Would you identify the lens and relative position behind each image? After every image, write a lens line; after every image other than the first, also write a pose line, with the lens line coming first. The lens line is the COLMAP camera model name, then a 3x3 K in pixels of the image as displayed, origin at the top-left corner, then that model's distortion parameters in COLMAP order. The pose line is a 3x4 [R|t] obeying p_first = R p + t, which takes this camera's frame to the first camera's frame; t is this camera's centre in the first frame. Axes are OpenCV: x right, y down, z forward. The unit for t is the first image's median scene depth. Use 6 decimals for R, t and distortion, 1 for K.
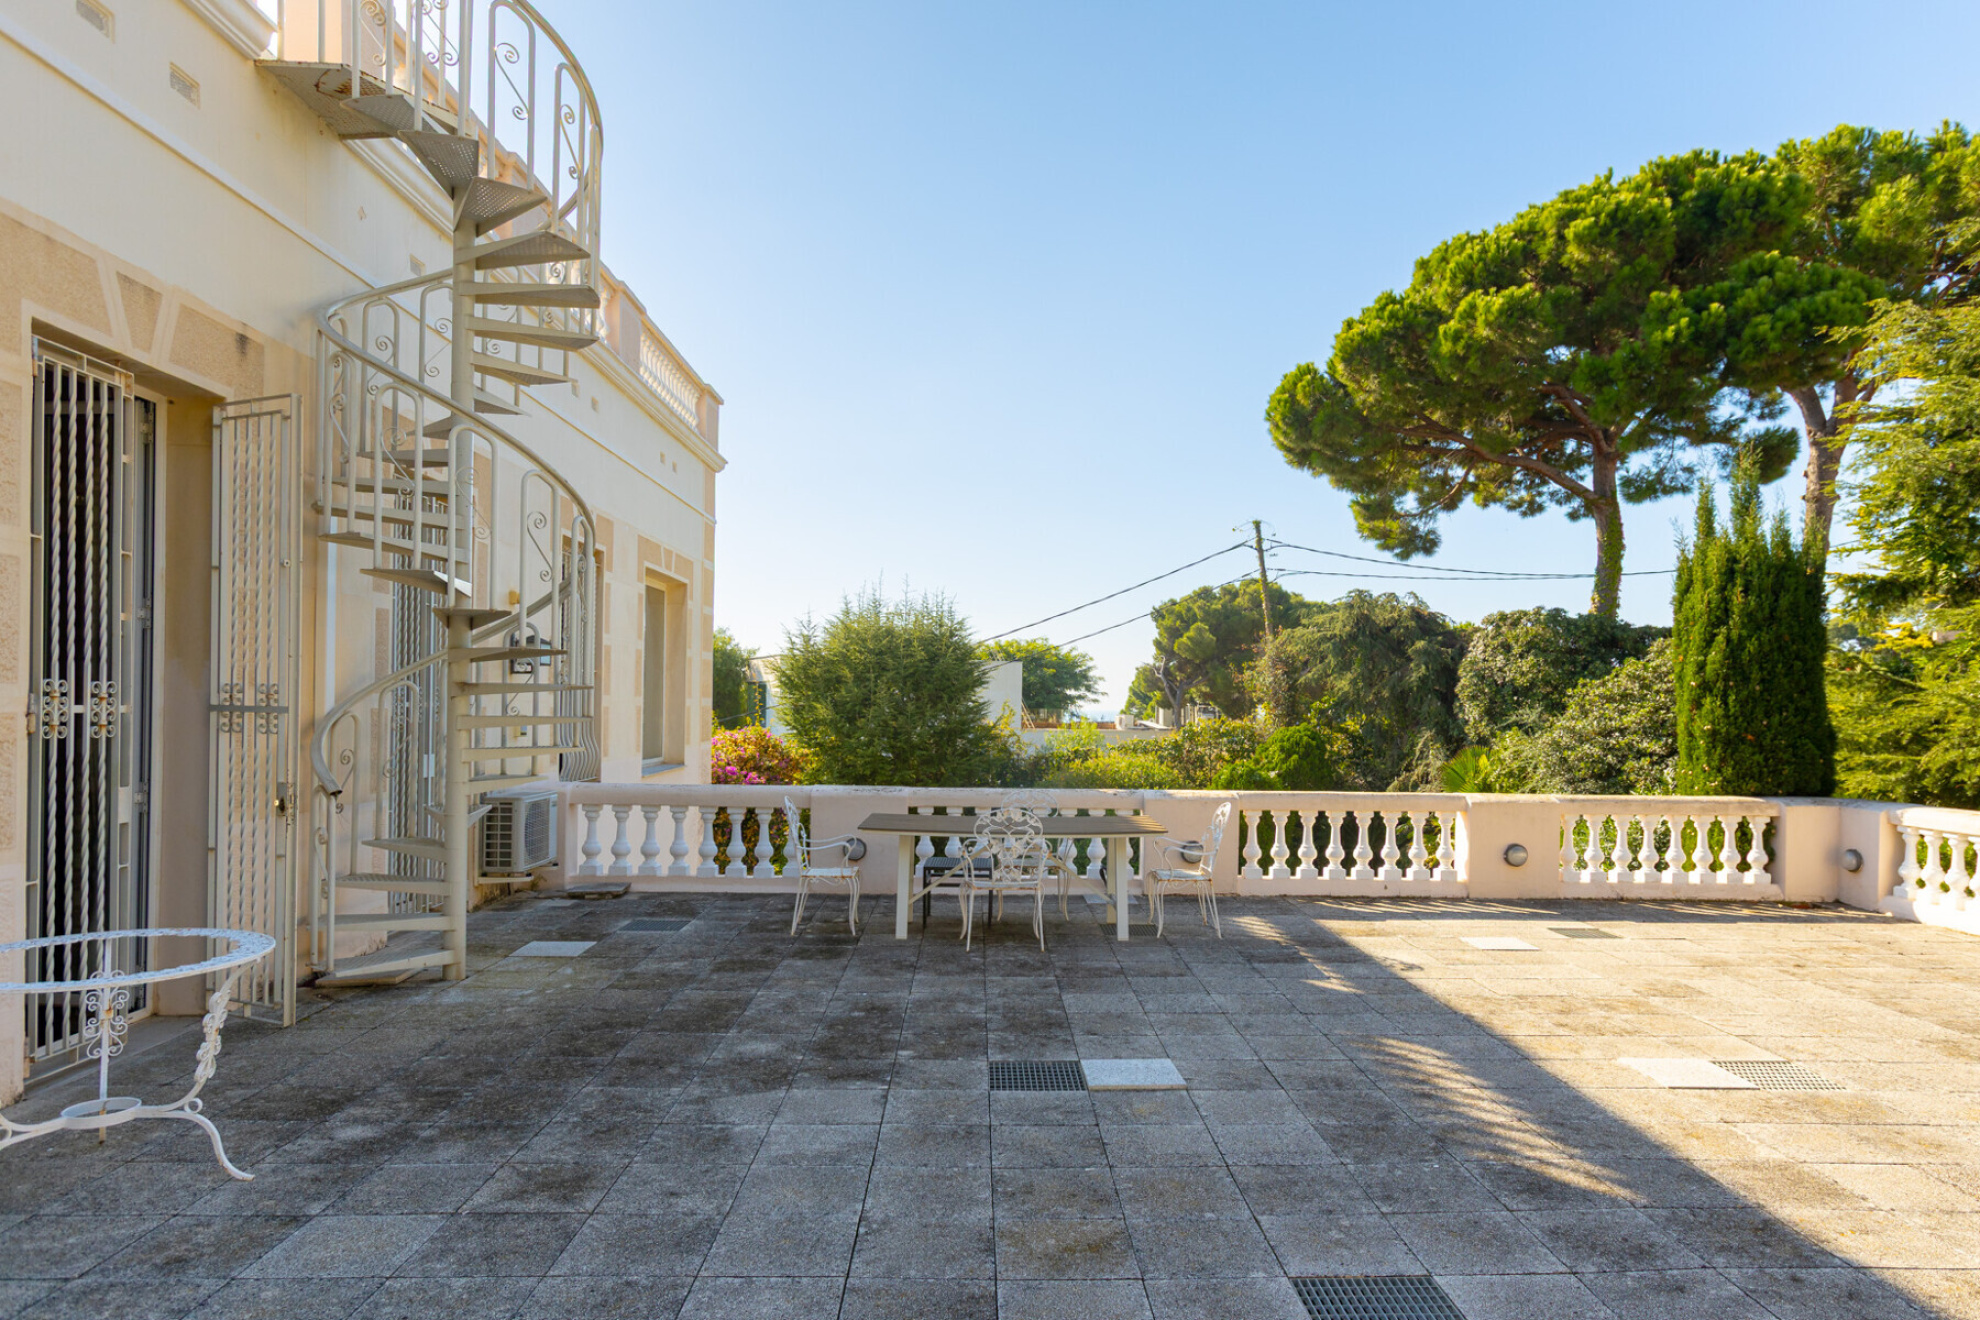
lens RADIAL K [[1268.5, 0, 990.0], [0, 1268.5, 660.0], [0, 0, 1]] dist [0.003220, 0.001234]
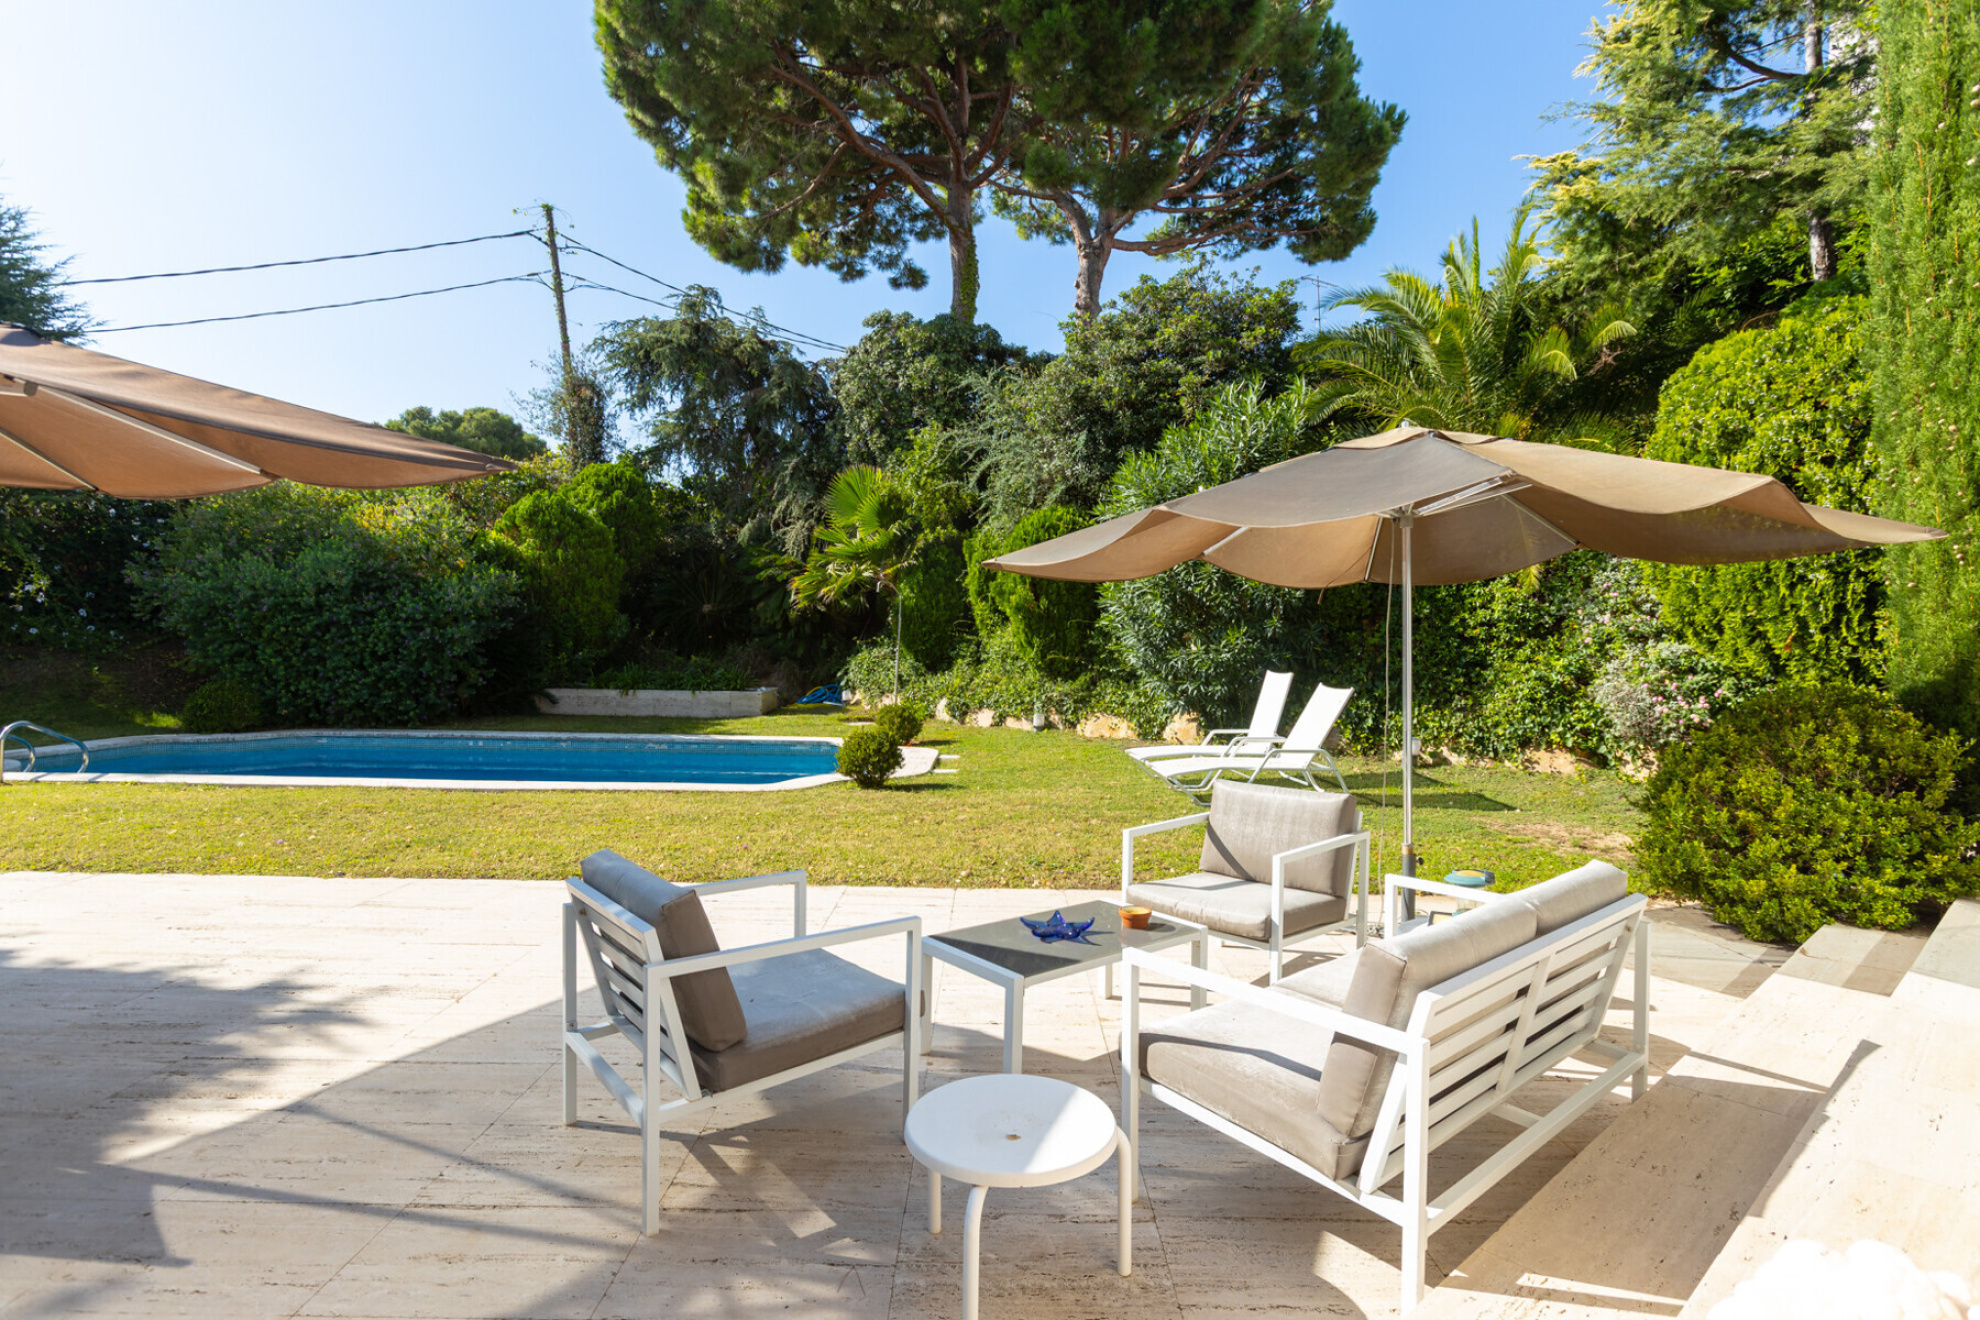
lens RADIAL K [[1017.1, 0, 979.9], [0, 1017.1, 659.5], [0, 0, 1]] dist [-0.000981, 0.000626]
pose [[0.758937, -0.011824, 0.651057, 0.006033], [-0.020337, 0.998917, 0.041848, 0.144996], [-0.650847, -0.045001, 0.757874, 0.386418]]
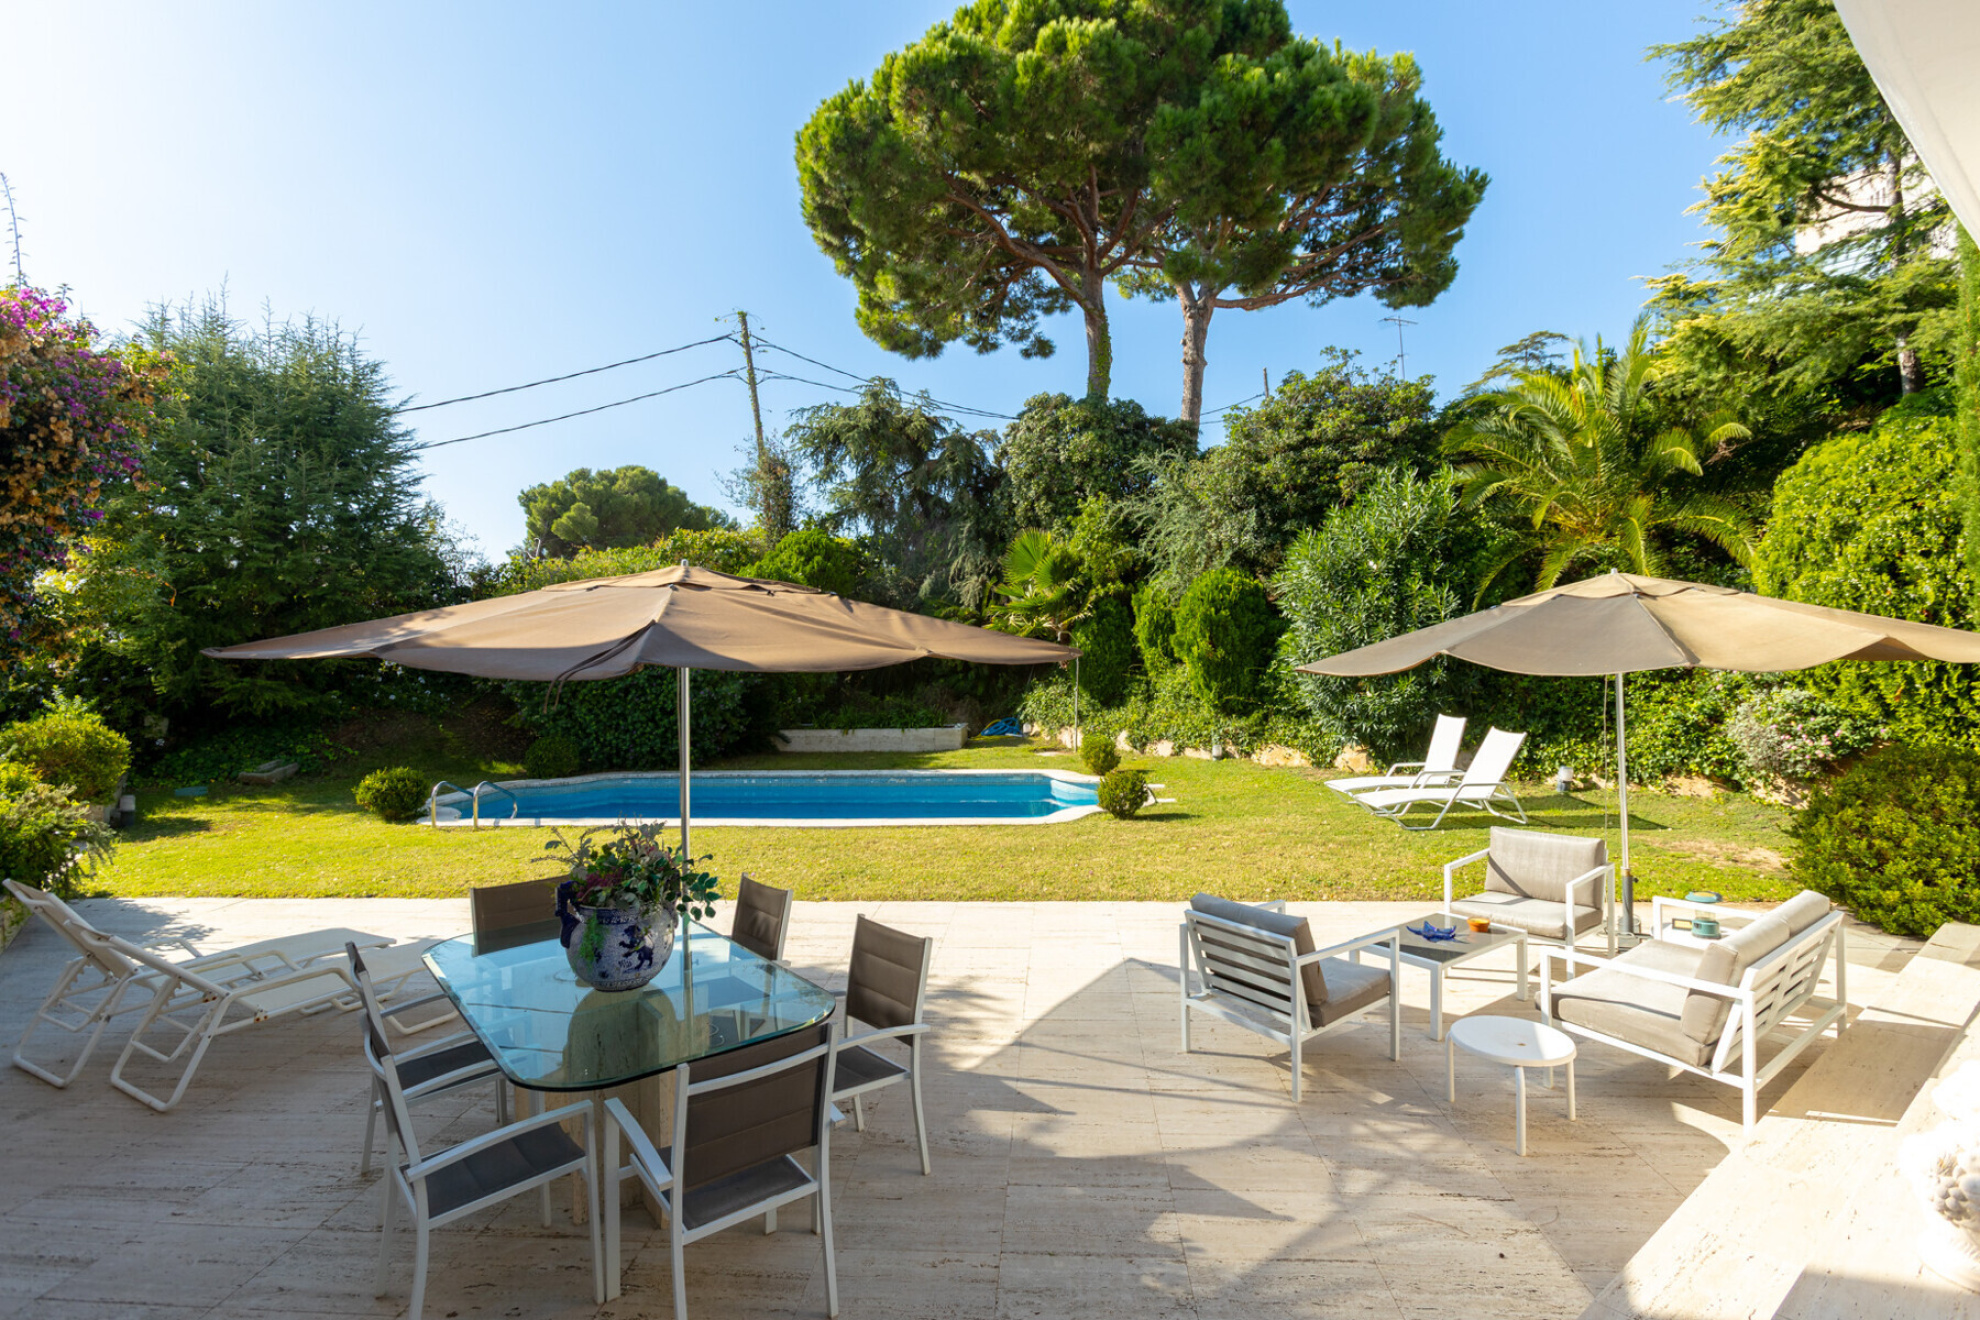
lens RADIAL K [[981.0, 0, 972.8], [0, 981.0, 654.1], [0, 0, 1]] dist [-0.003591, 0.001132]
pose [[0.801072, -0.028575, 0.597885, -0.087584], [0.012381, 0.999437, 0.031179, 0.122348], [-0.598439, -0.017574, 0.800975, 0.375996]]
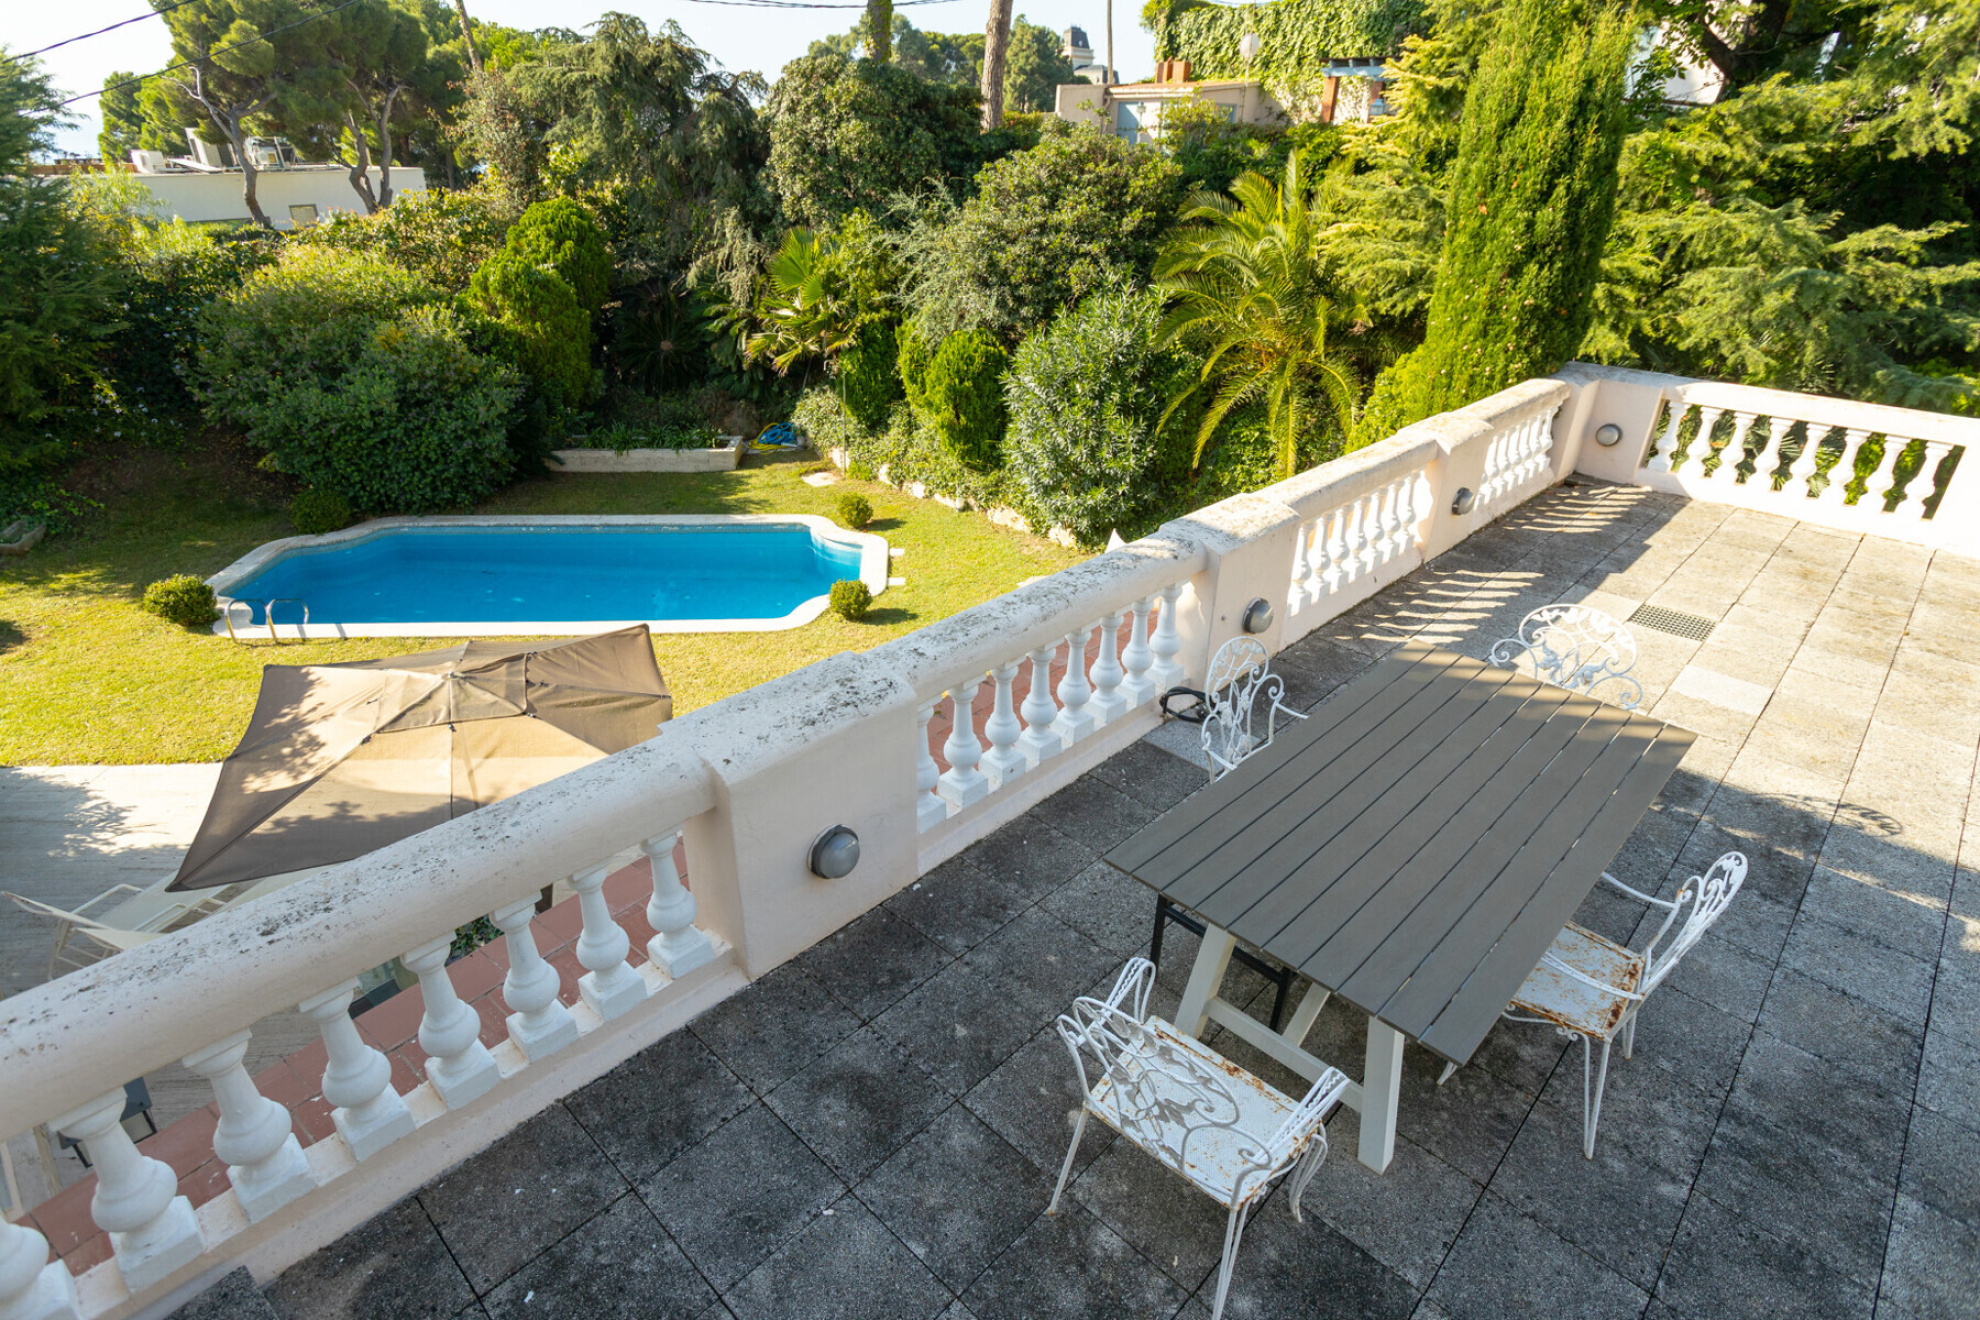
lens RADIAL K [[1065.6, 0, 990.0], [0, 1065.6, 660.0], [0, 0, 1]] dist [0.003938, 0.000756]
pose [[0.698054, -0.325122, 0.637978, -0.099579], [-0.031563, 0.876138, 0.481026, -0.029008], [-0.715349, -0.355918, 0.601330, 0.286152]]
